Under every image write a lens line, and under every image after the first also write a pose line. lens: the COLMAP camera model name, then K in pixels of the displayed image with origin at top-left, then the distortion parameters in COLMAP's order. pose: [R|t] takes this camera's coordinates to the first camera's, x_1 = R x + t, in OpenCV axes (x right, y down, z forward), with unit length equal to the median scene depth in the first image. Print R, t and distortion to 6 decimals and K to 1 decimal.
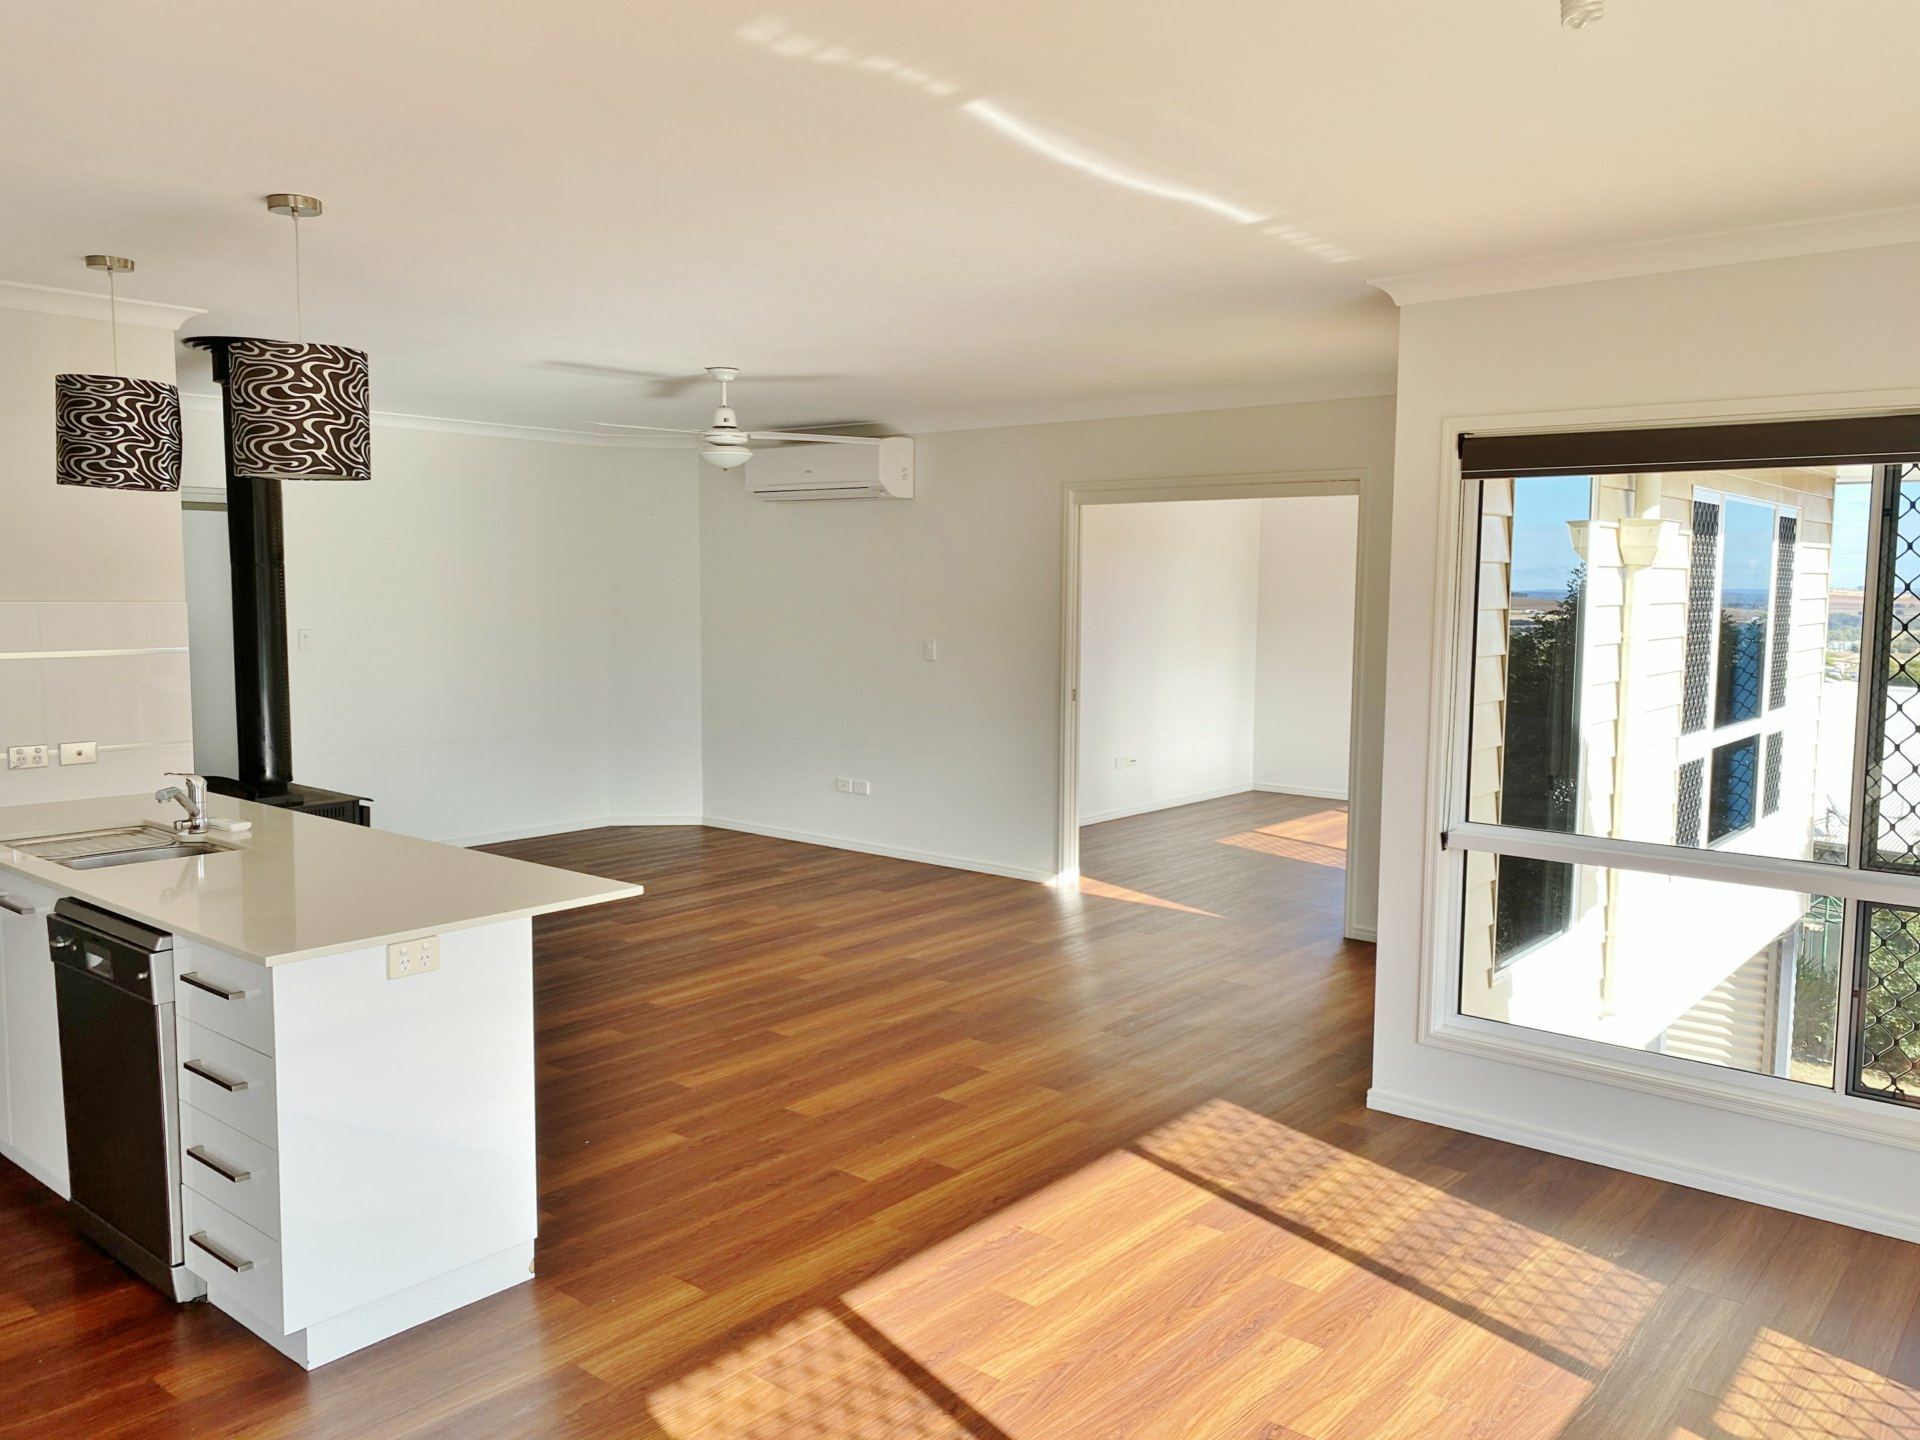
lens RADIAL K [[1490.7, 0, 961.5], [0, 1490.7, 712.9], [0, 0, 1]] dist [0.040418, -0.001744]
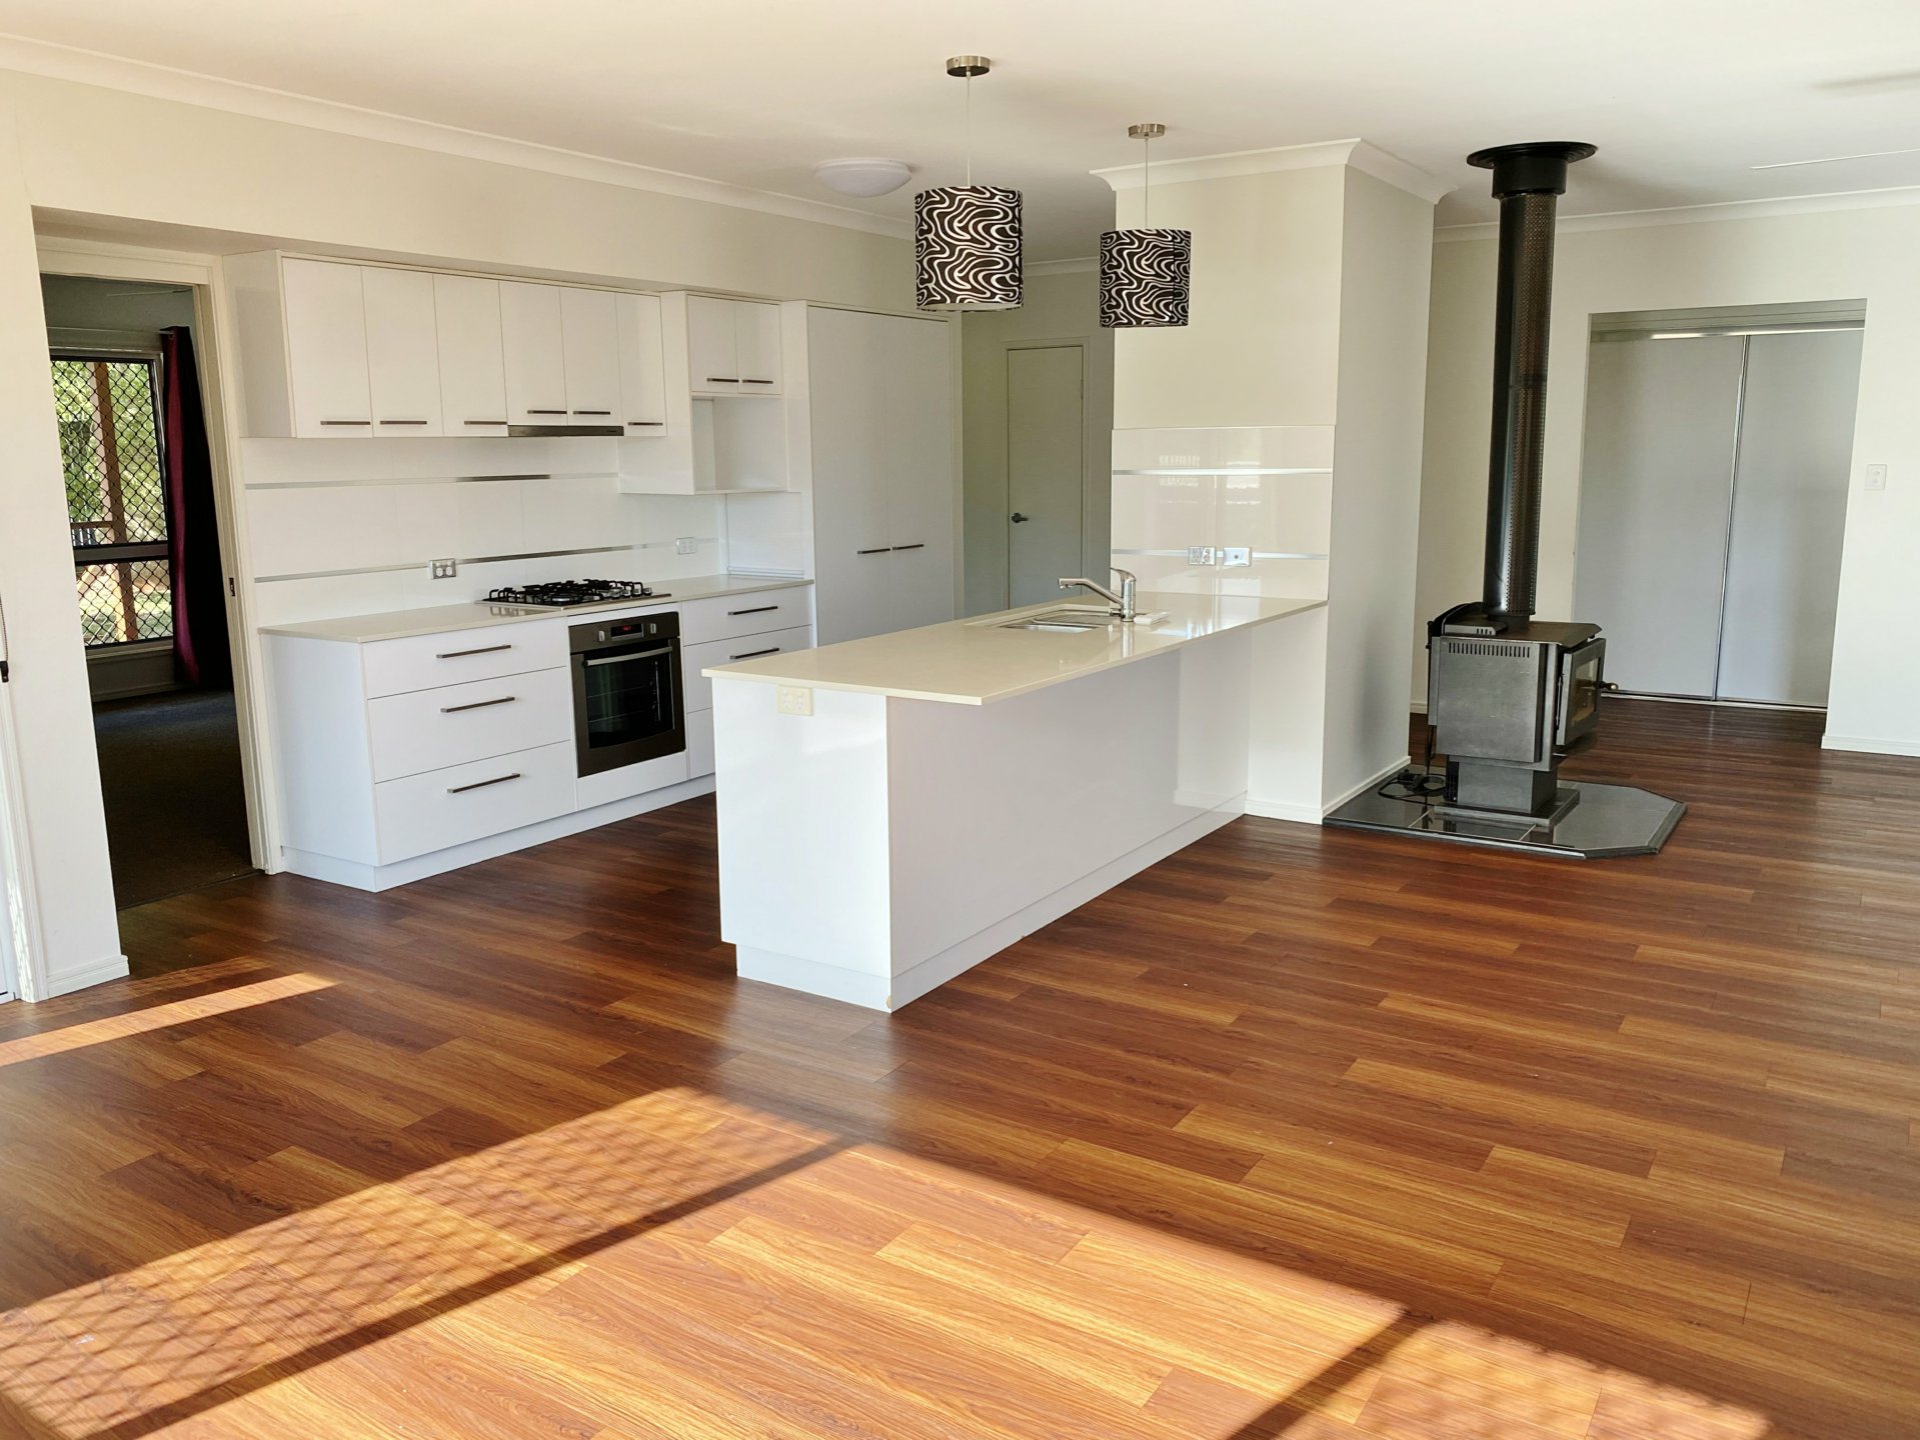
lens RADIAL K [[1490.7, 0, 1029.7], [0, 1490.7, 749.7], [0, 0, 1]] dist [0.040418, -0.001744]
pose [[0.146868, 0.202020, -0.968307, 0.661675], [-0.085732, 0.977838, 0.191005, -0.040127], [0.985434, 0.054962, 0.160933, 0.756707]]
